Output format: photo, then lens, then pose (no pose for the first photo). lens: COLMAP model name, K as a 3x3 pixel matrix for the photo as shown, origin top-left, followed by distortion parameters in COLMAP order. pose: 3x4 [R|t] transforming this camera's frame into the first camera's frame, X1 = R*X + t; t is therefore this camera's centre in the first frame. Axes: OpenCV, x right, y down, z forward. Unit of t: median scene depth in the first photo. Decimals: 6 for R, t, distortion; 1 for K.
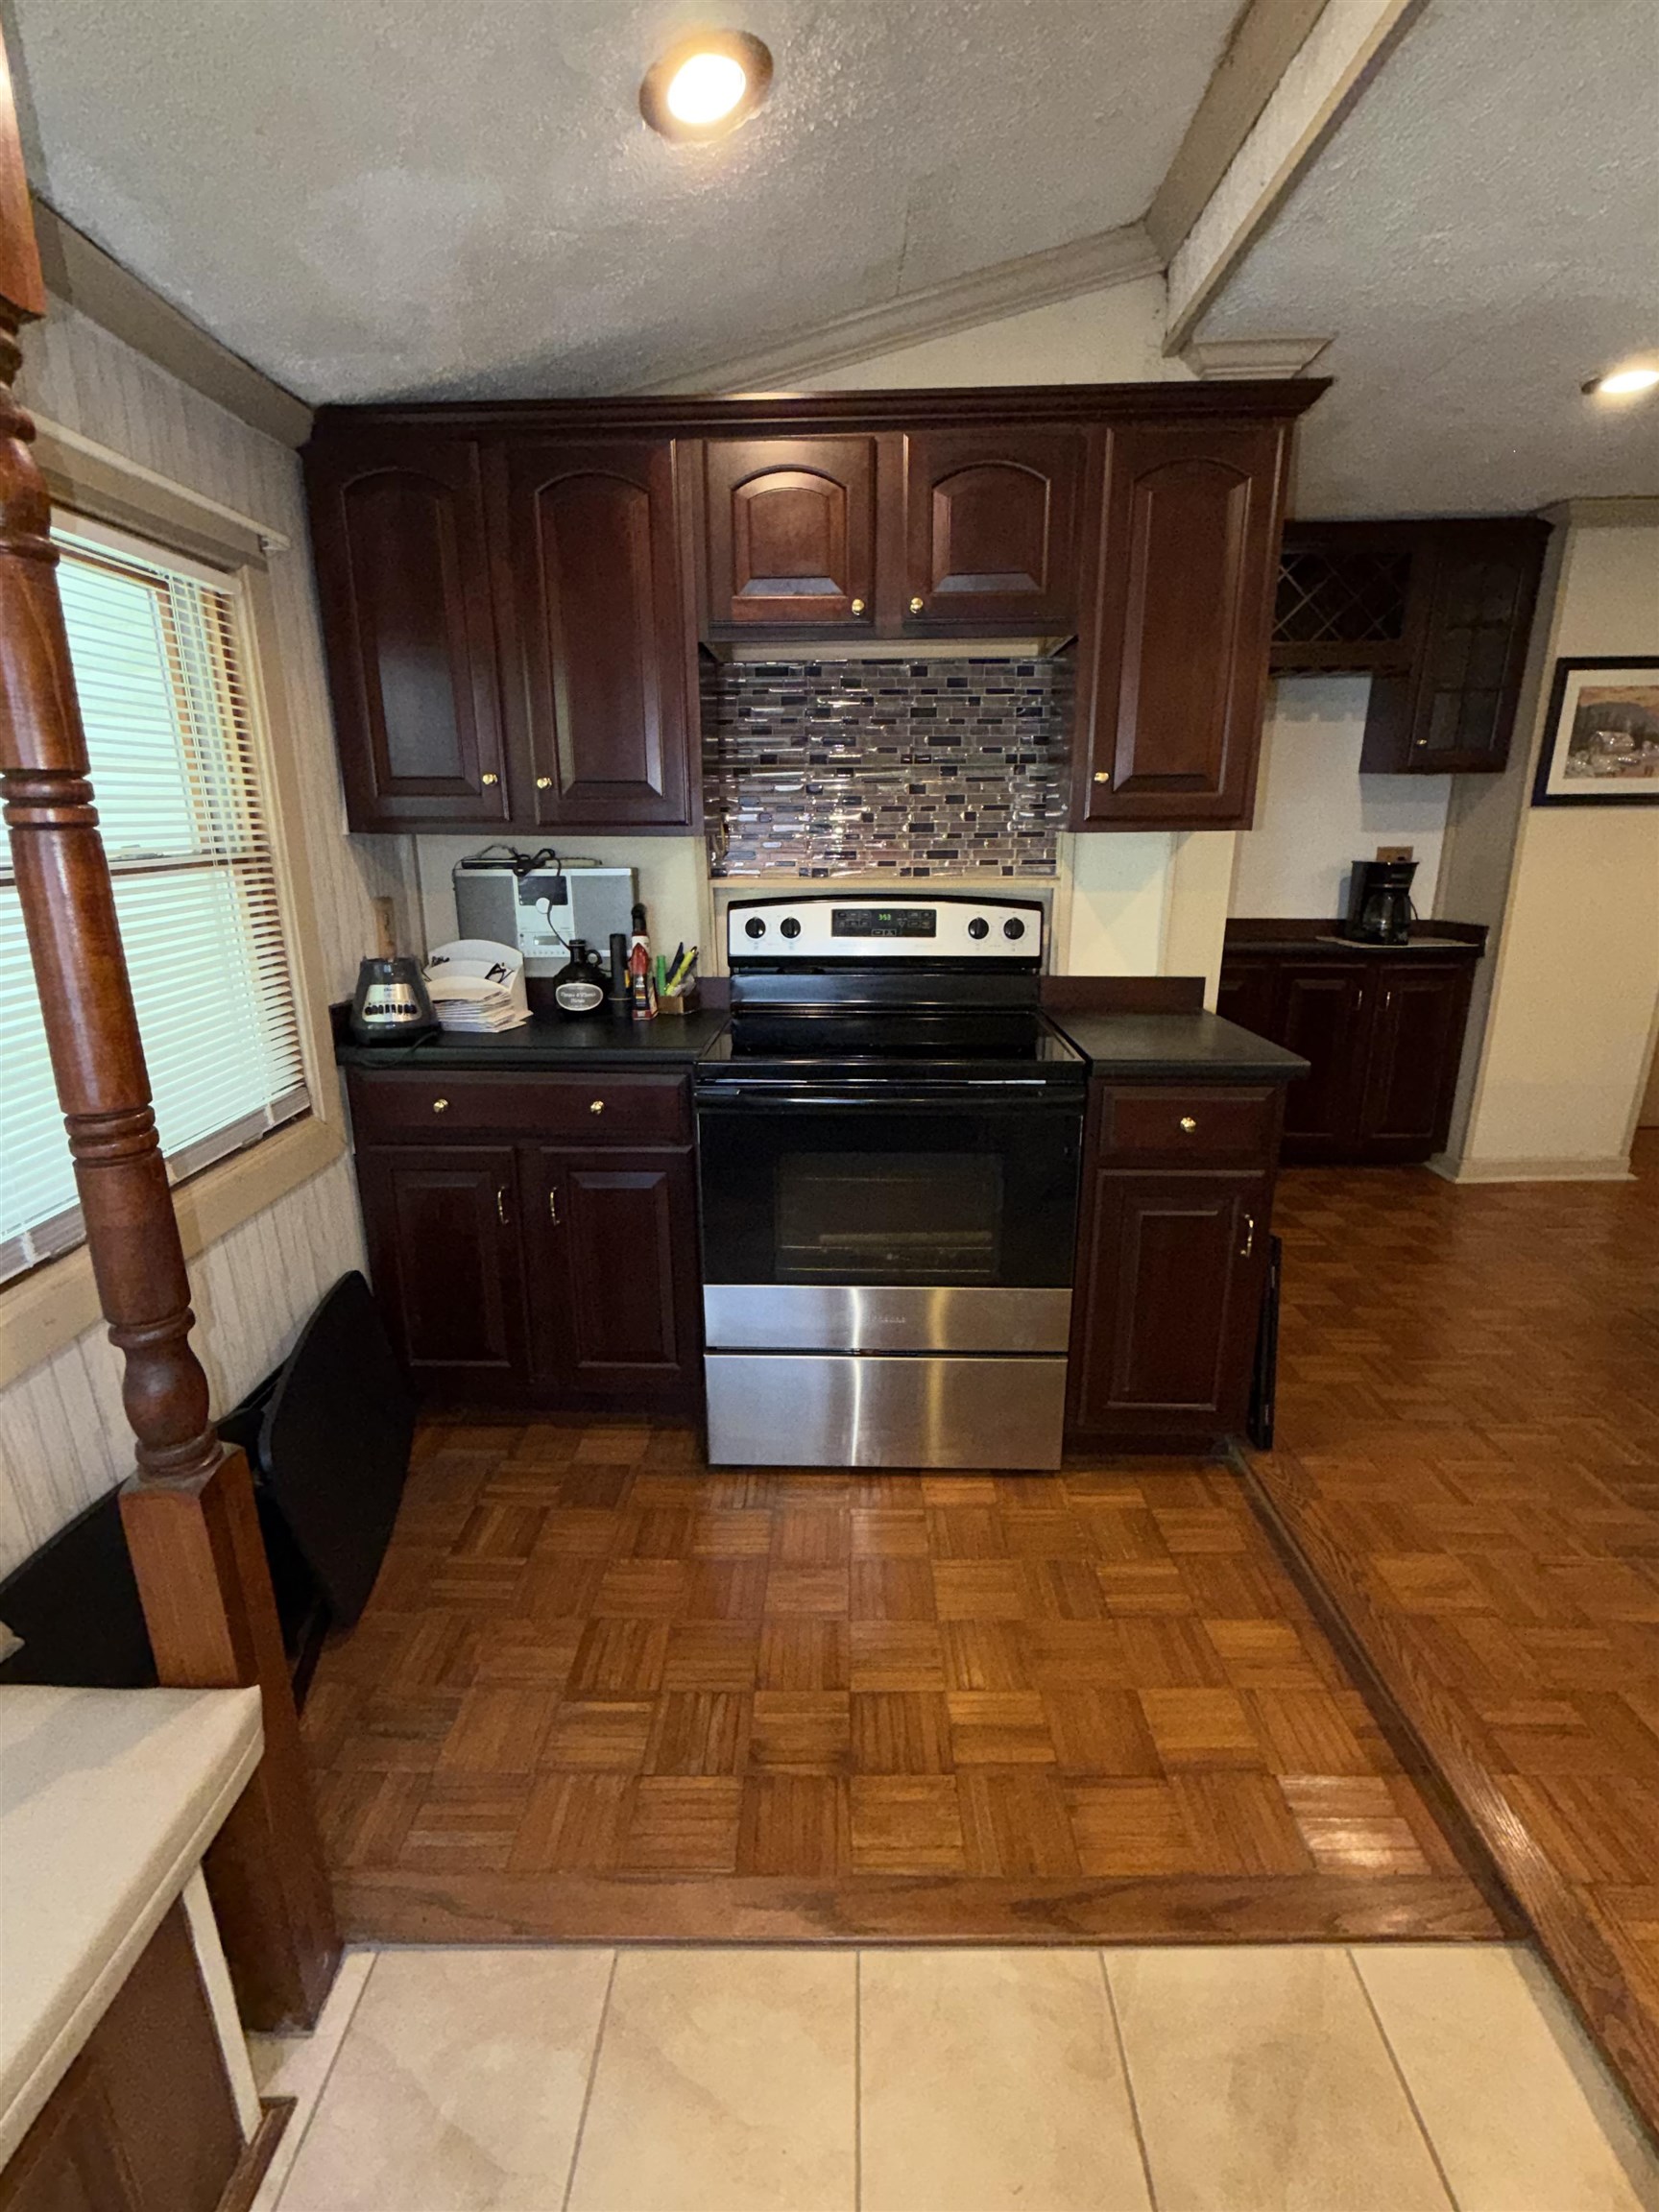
lens RADIAL K [[1018.9, 0, 825.7], [0, 1018.9, 1105.4], [0, 0, 1]] dist [0.000979, 0.000061]
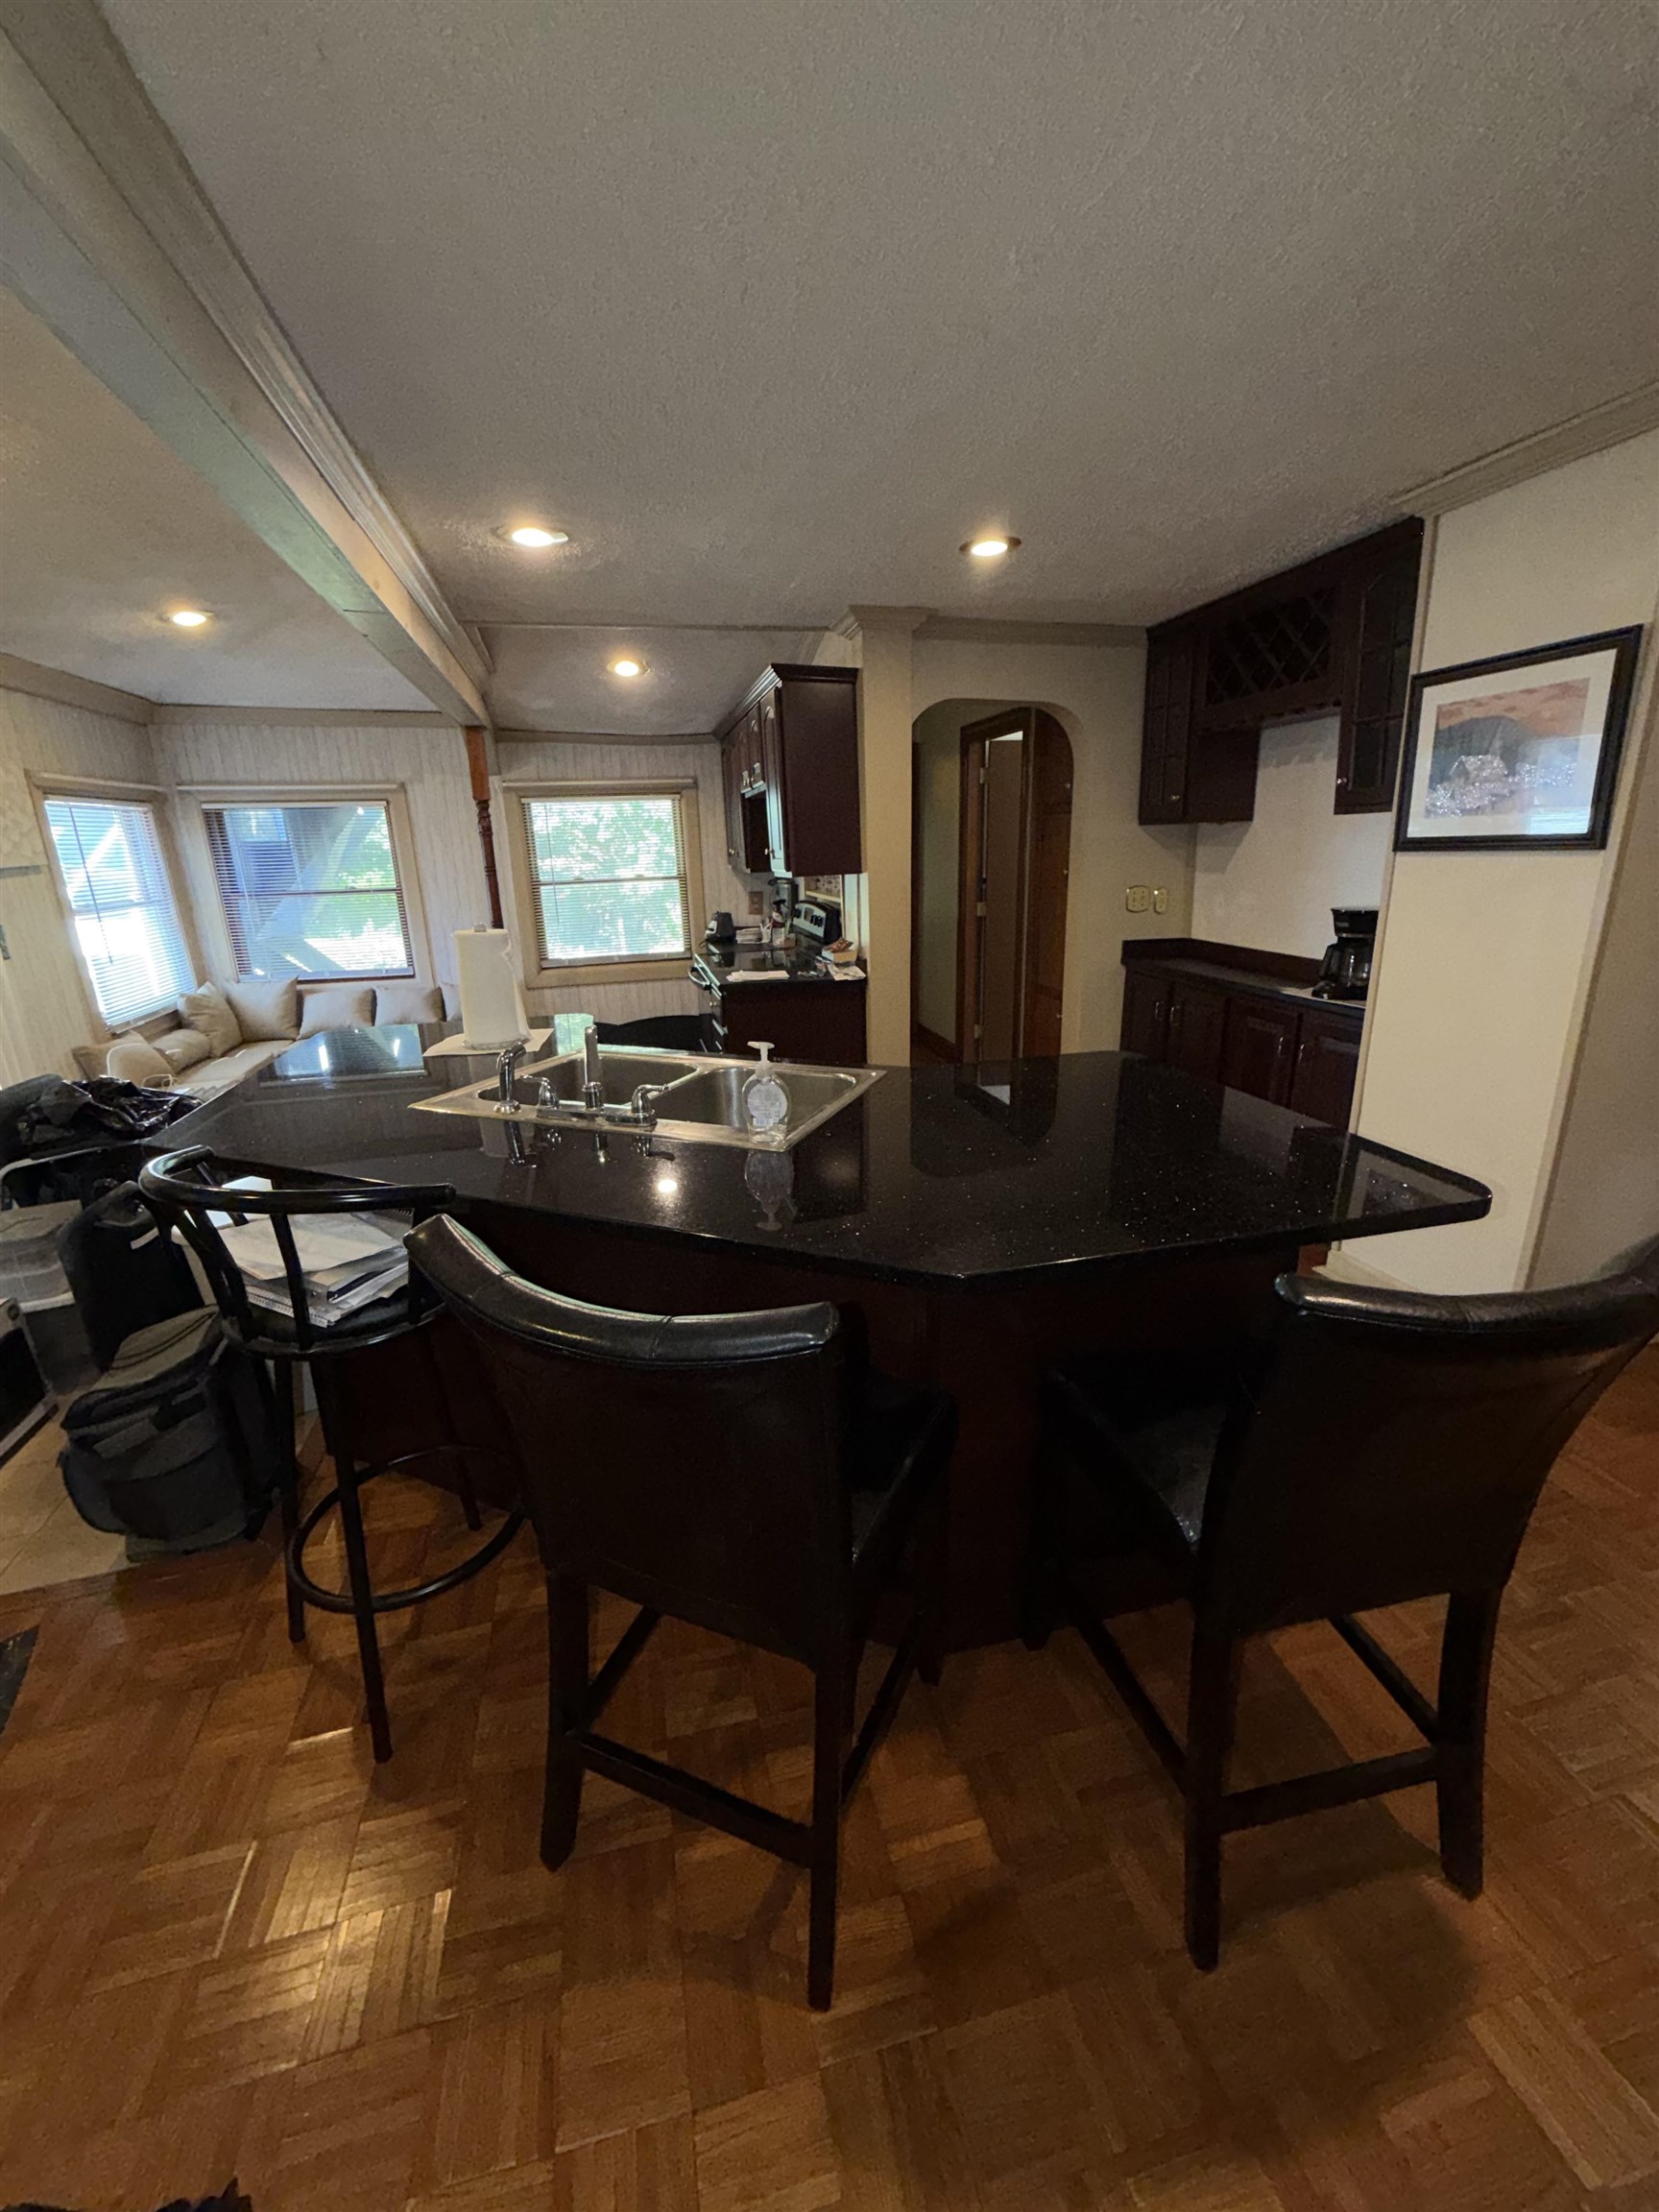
lens RADIAL K [[892.4, 0, 839.2], [0, 892.4, 1098.5], [0, 0, 1]] dist [-0.001429, 0.000026]
pose [[0.282490, 0.259359, -0.923543, 1.327470], [-0.247126, 0.949936, 0.191180, -0.130526], [0.926891, 0.174225, 0.332442, 0.374616]]
